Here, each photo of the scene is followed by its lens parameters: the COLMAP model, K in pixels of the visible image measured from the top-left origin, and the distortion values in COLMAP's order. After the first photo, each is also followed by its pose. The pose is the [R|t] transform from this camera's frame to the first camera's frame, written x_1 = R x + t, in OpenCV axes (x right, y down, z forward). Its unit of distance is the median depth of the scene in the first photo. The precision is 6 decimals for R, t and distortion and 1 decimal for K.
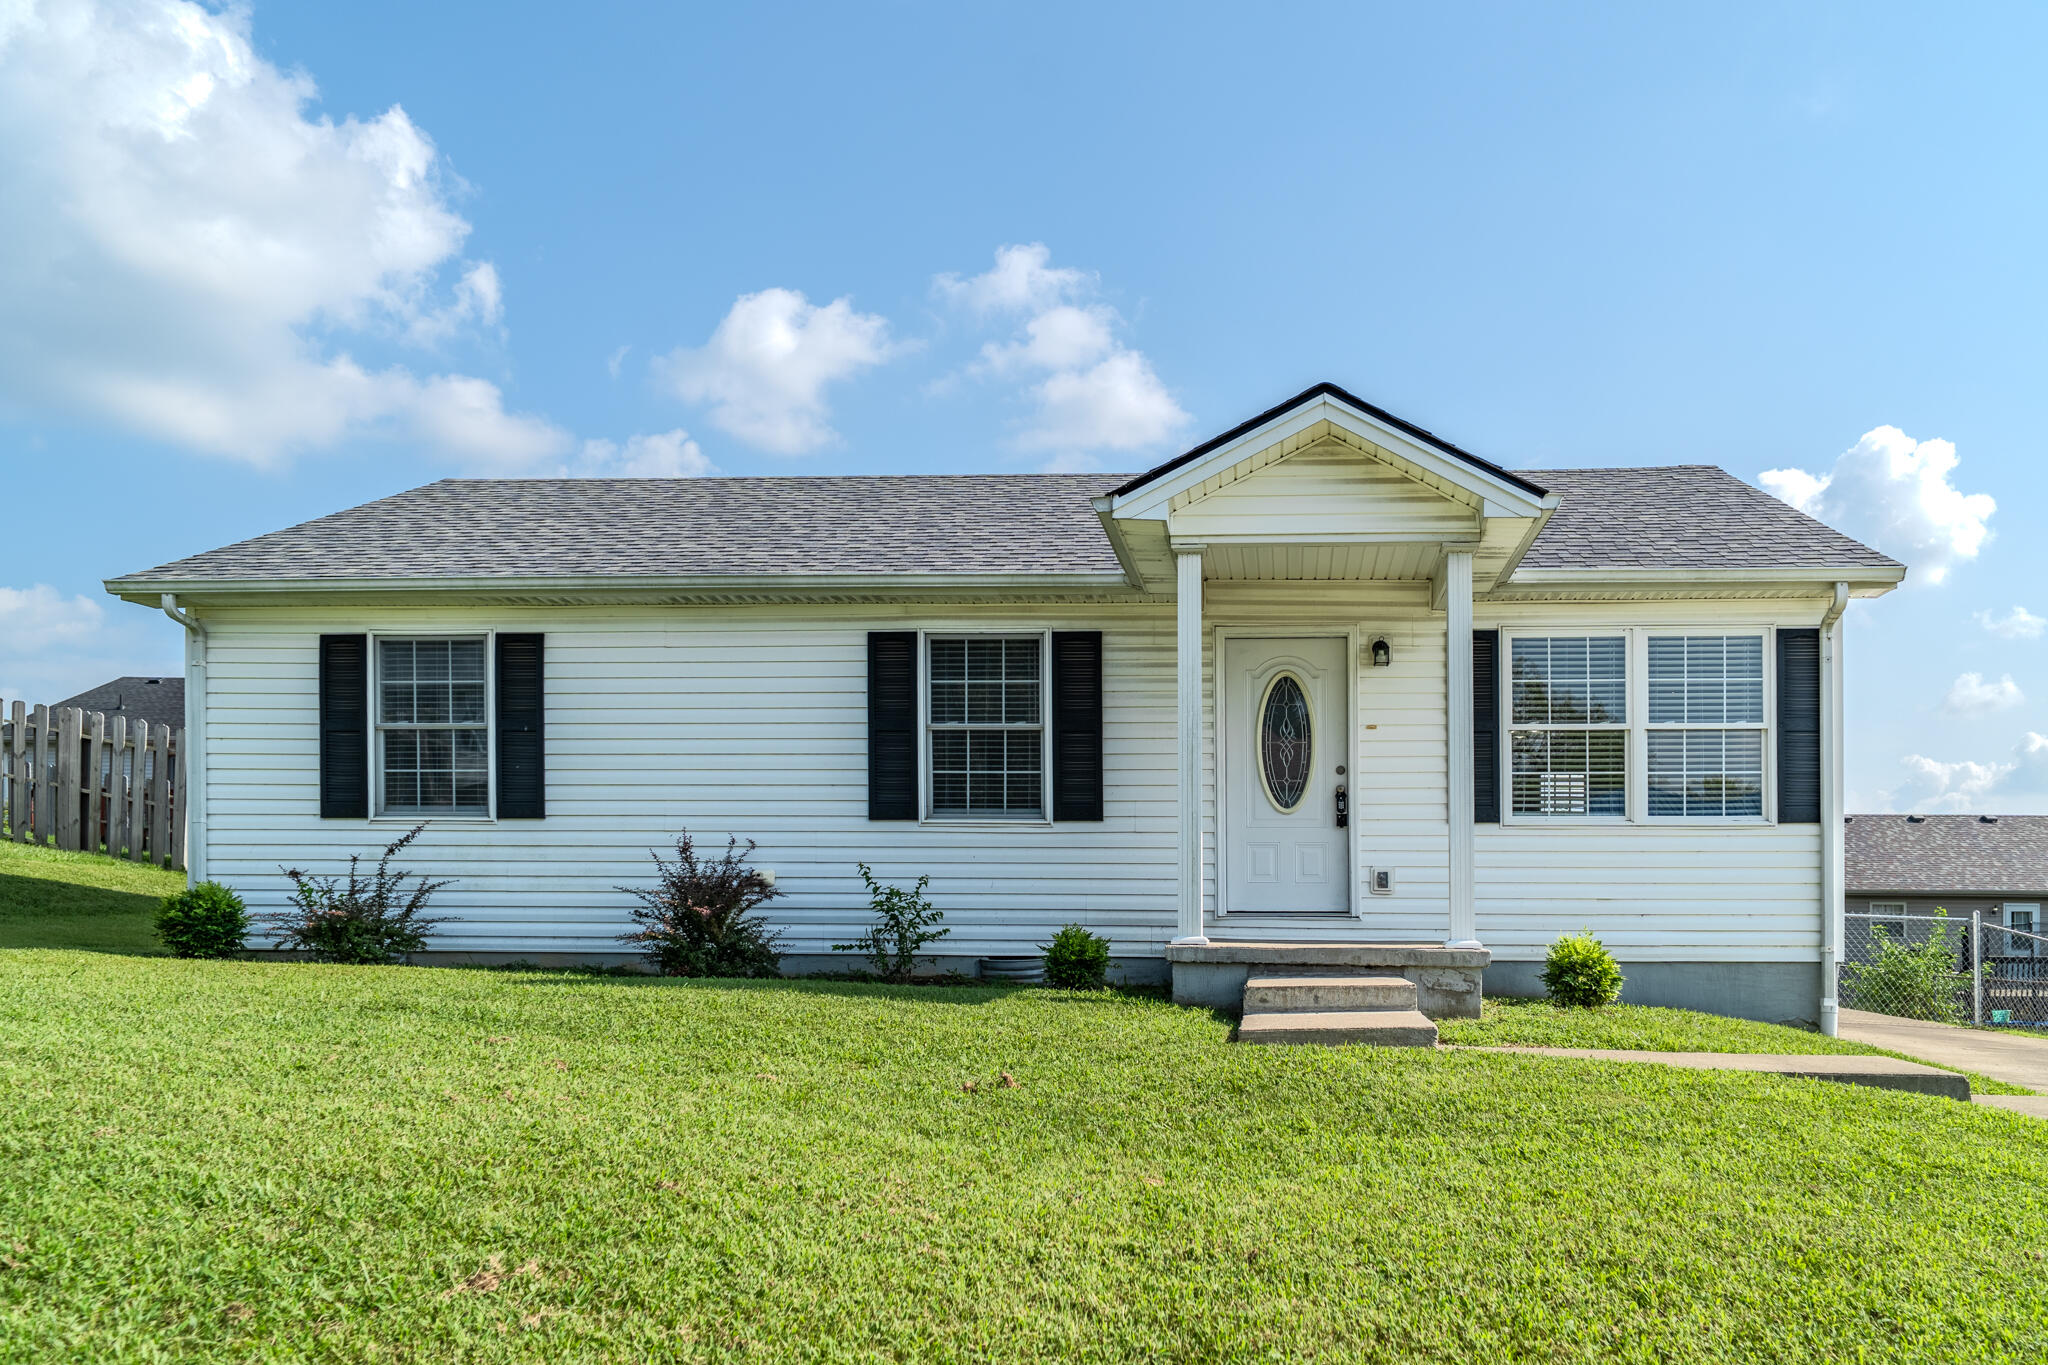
lens RADIAL K [[1170.1, 0, 1051.2], [0, 1170.1, 842.2], [0, 0, 1]] dist [-0.002742, 0.000094]
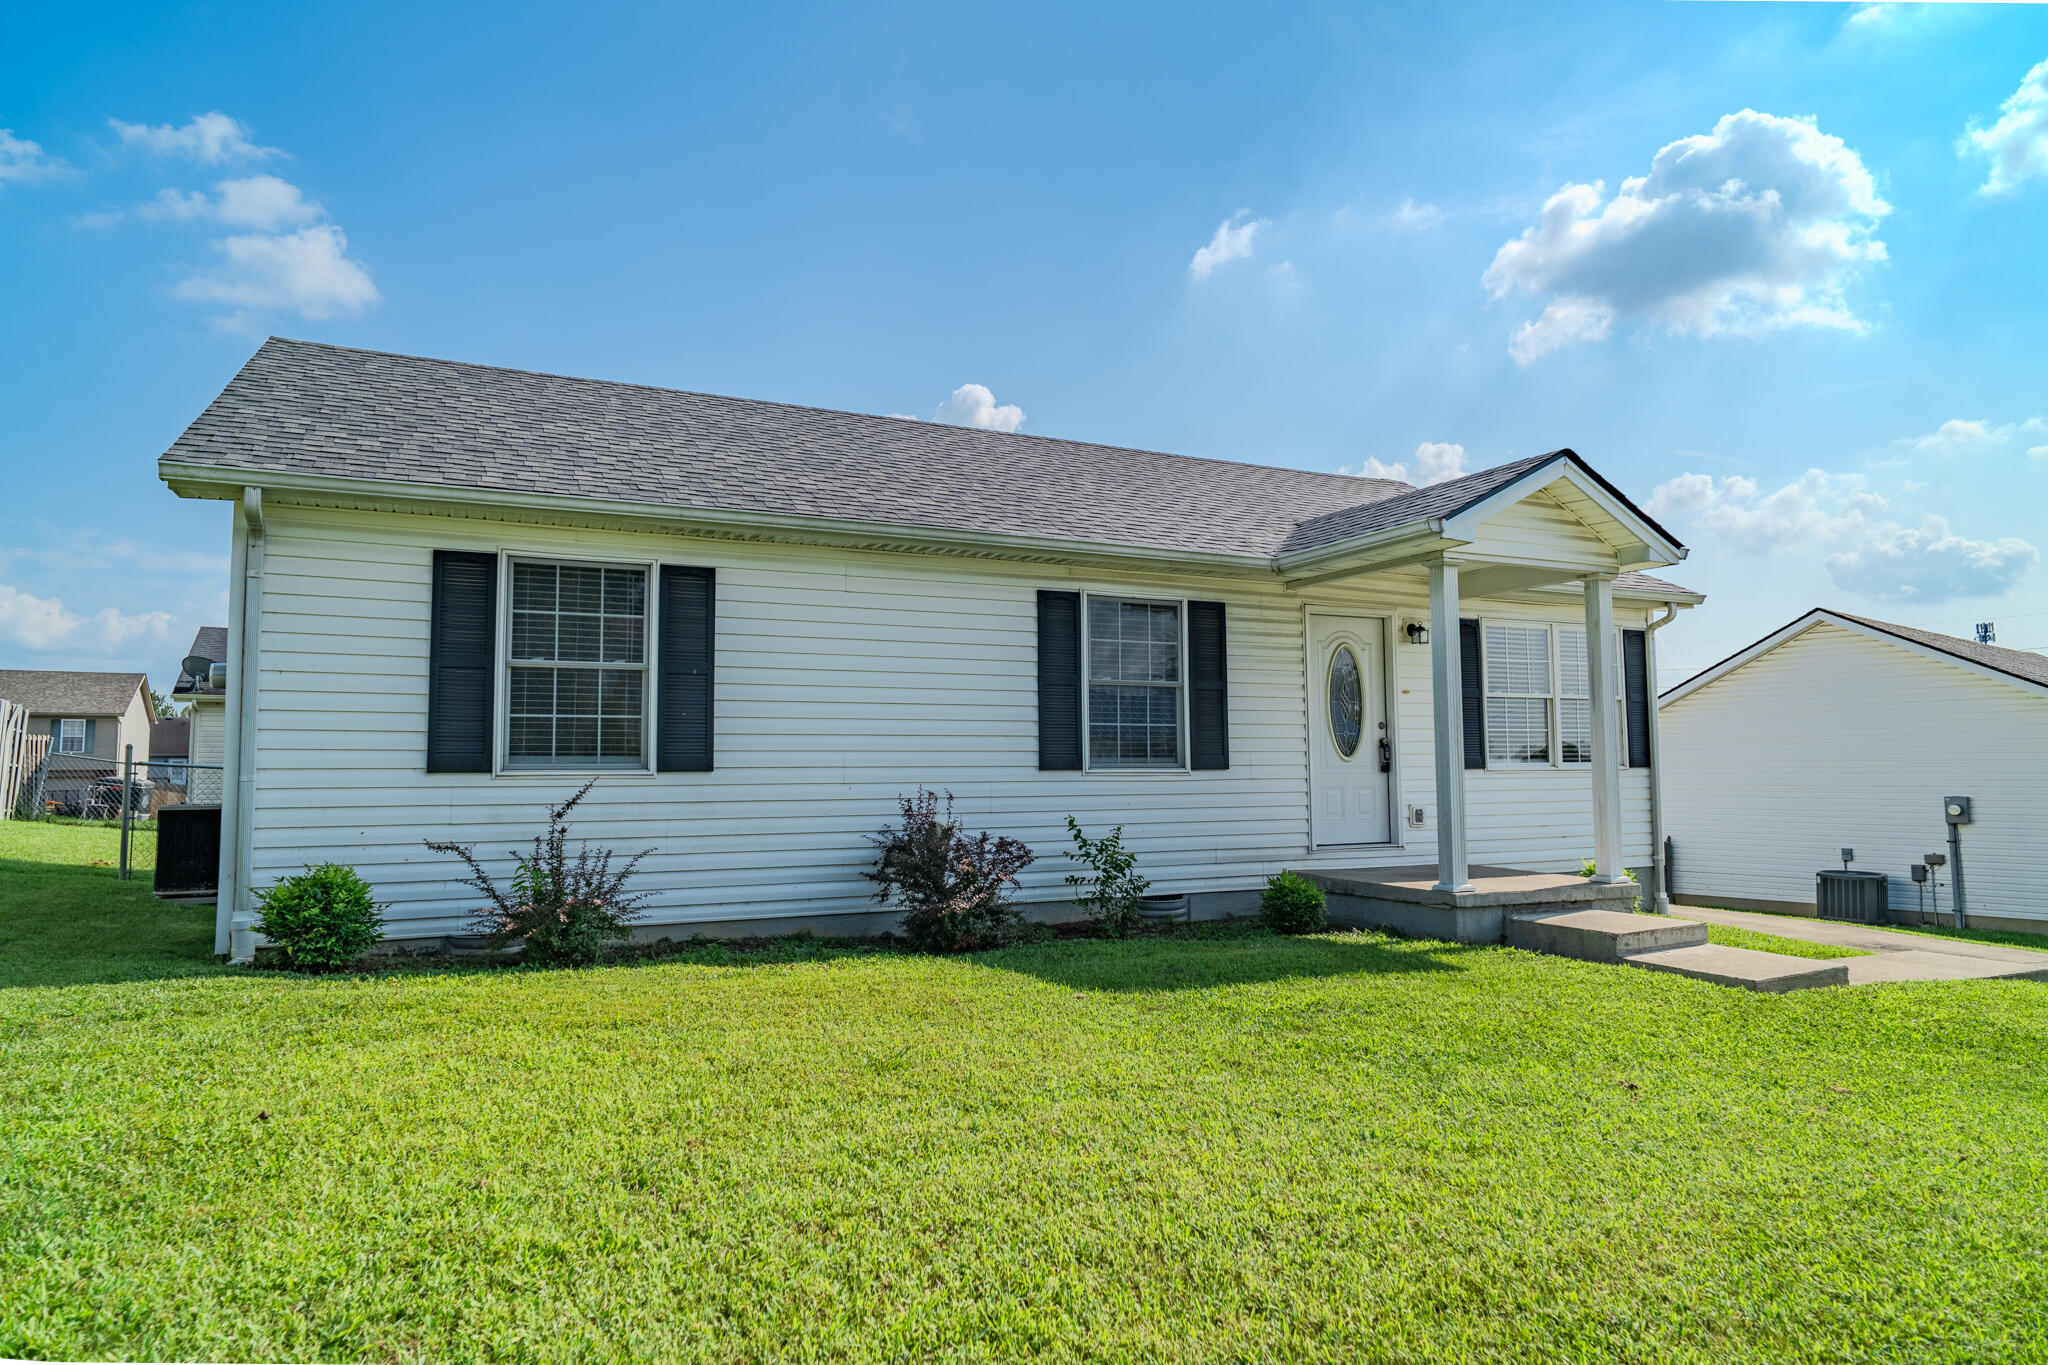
lens RADIAL K [[1253.0, 0, 1031.2], [0, 1253.0, 681.7], [0, 0, 1]] dist [-0.001932, 0.000437]
pose [[0.869226, 0.026174, 0.493722, -0.717277], [0.016943, 0.996434, -0.082654, -0.005518], [-0.494125, 0.080210, 0.865683, 0.041042]]
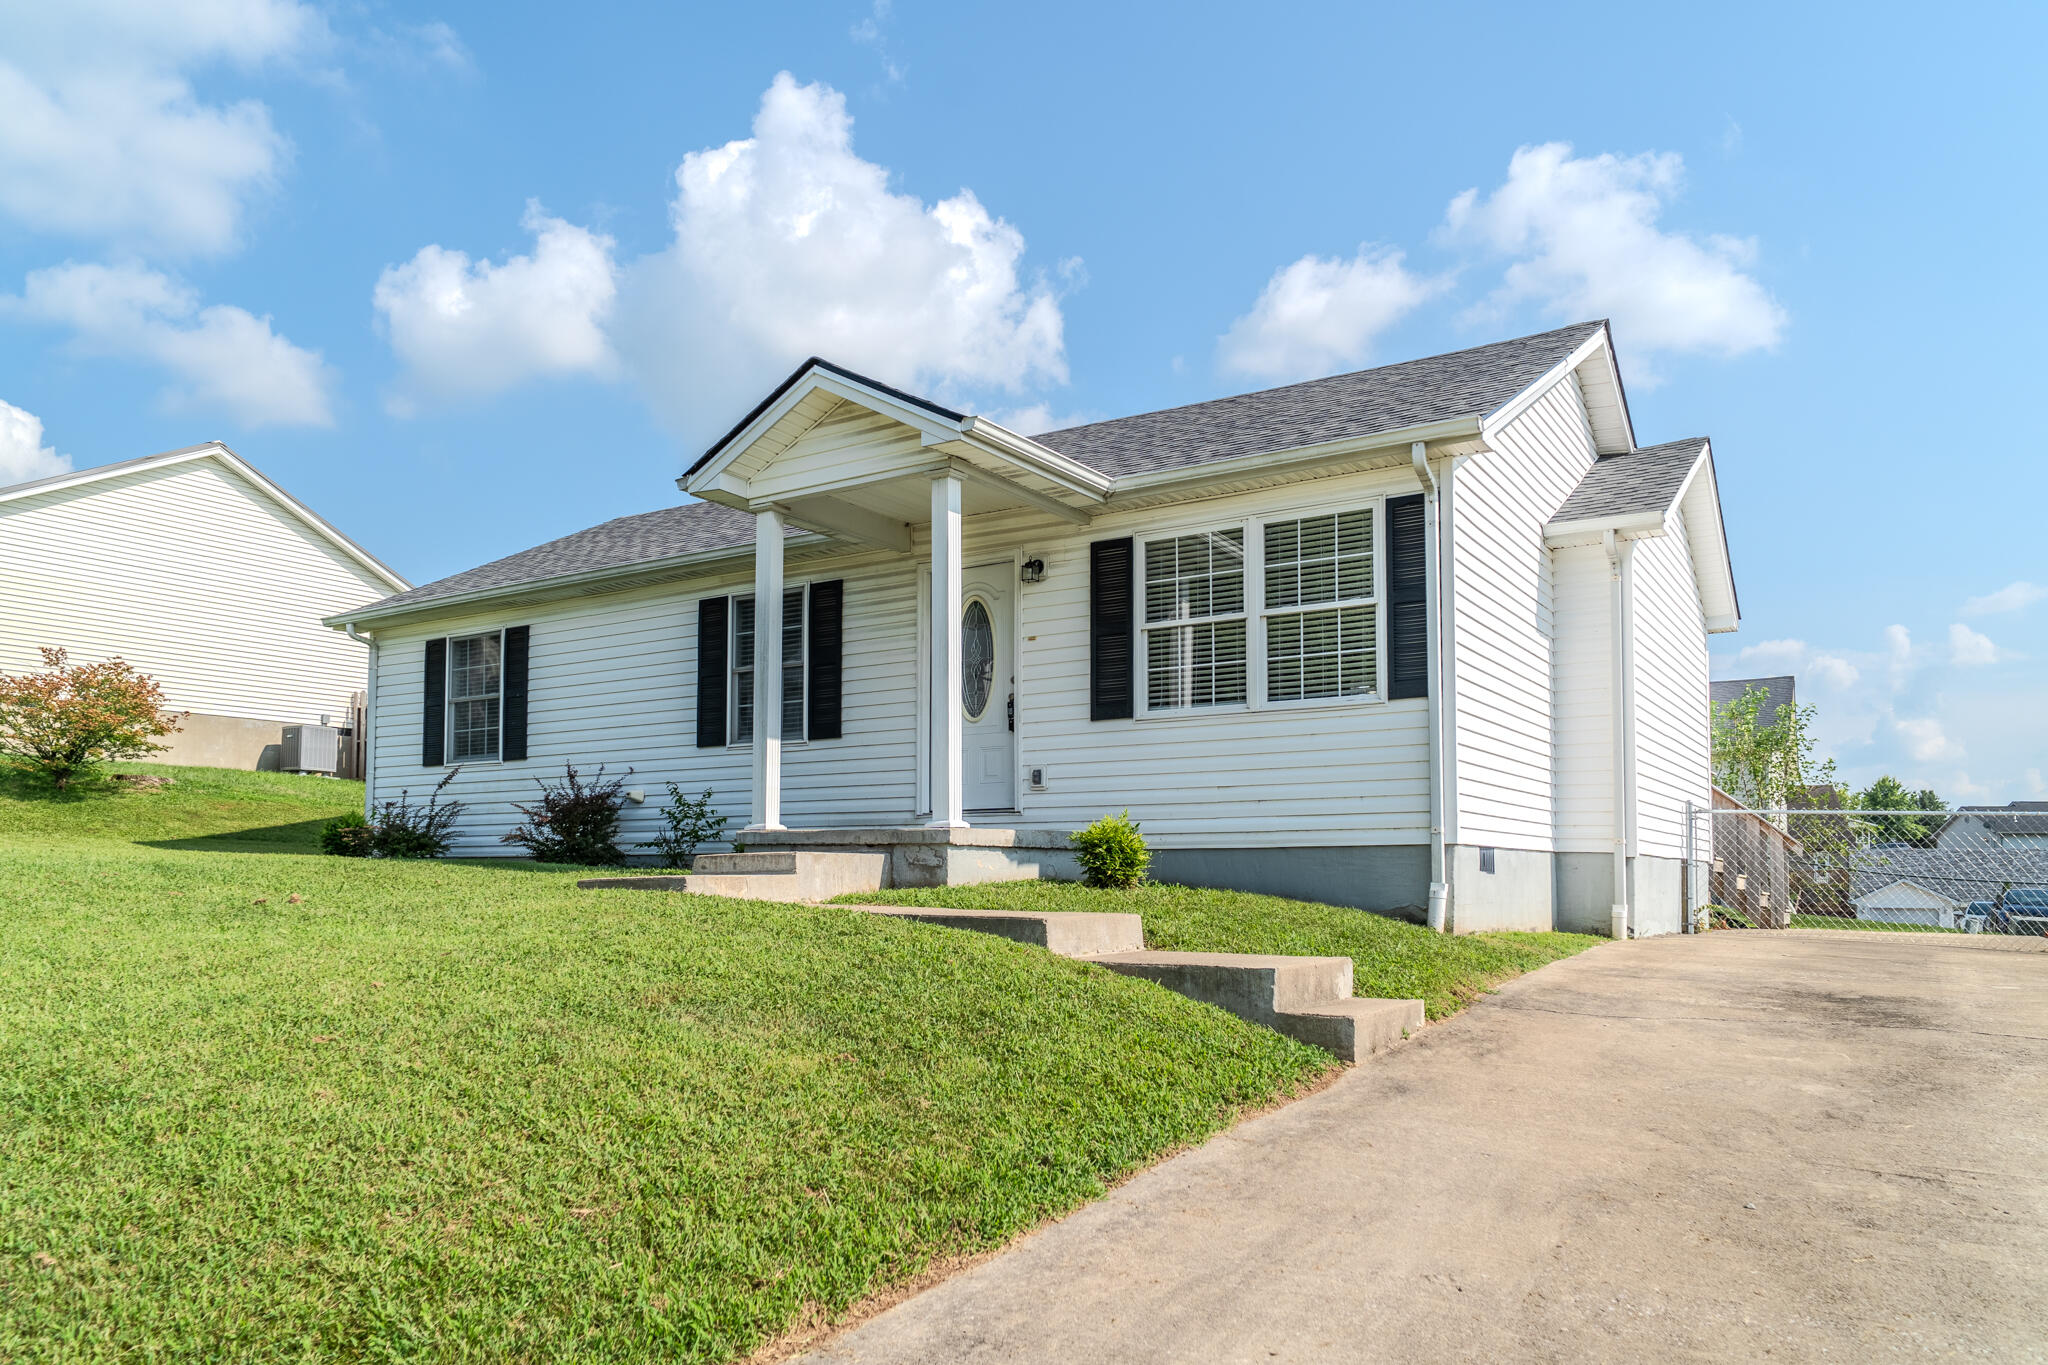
lens RADIAL K [[1253.0, 0, 1066.3], [0, 1253.0, 668.2], [0, 0, 1]] dist [-0.001932, 0.000437]
pose [[0.889332, -0.083492, -0.449576, 0.823705], [0.062814, 0.996175, -0.060746, 0.003162], [0.452928, 0.025783, 0.891174, -0.039595]]
